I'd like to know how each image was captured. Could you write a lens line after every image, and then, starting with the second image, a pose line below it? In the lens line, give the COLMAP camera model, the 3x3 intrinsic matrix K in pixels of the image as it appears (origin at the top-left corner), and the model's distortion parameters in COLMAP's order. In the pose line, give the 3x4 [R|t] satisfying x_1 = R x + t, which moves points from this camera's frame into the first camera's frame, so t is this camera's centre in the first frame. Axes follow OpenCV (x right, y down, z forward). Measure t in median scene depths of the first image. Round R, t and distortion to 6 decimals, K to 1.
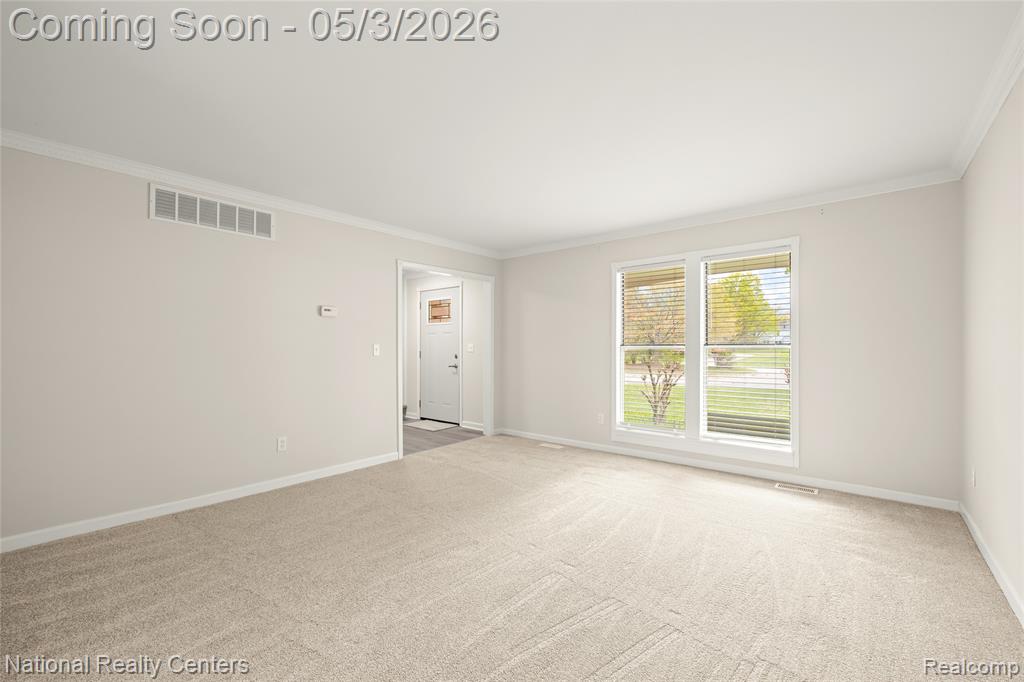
lens RADIAL K [[427.7, 0, 512.7], [0, 427.7, 344.0], [0, 0, 1]] dist [0.001135, 0.000125]
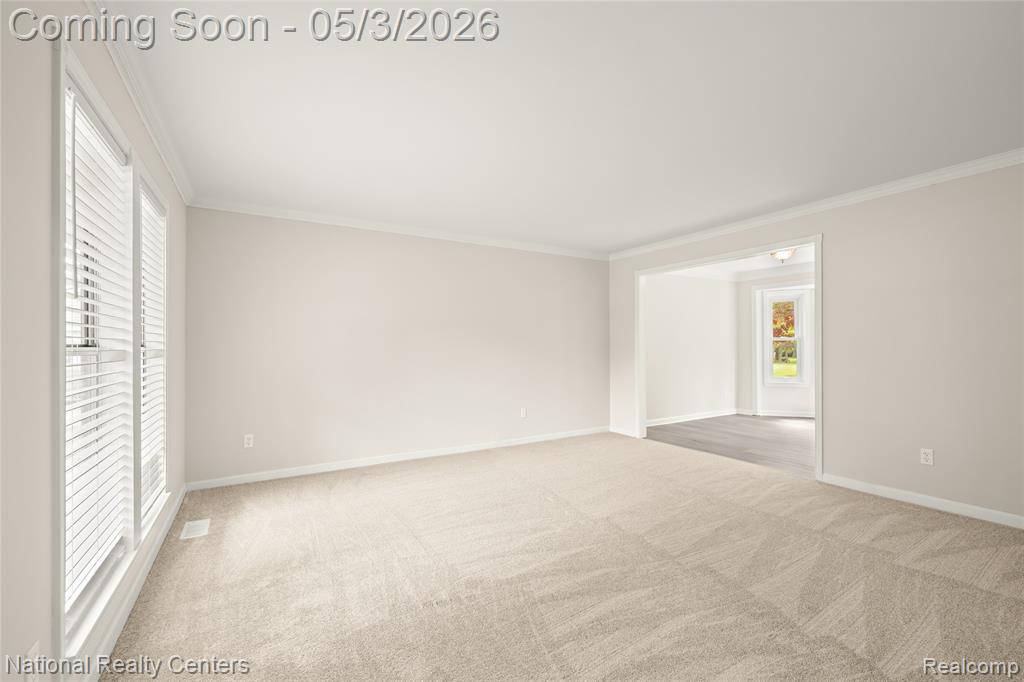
lens RADIAL K [[427.7, 0, 512.7], [0, 427.7, 344.0], [0, 0, 1]] dist [0.001135, 0.000125]
pose [[-0.940707, 0.007623, 0.339135, -0.165593], [0.004949, 0.999949, -0.008750, 0.006232], [-0.339185, -0.006553, -0.940697, 1.544071]]
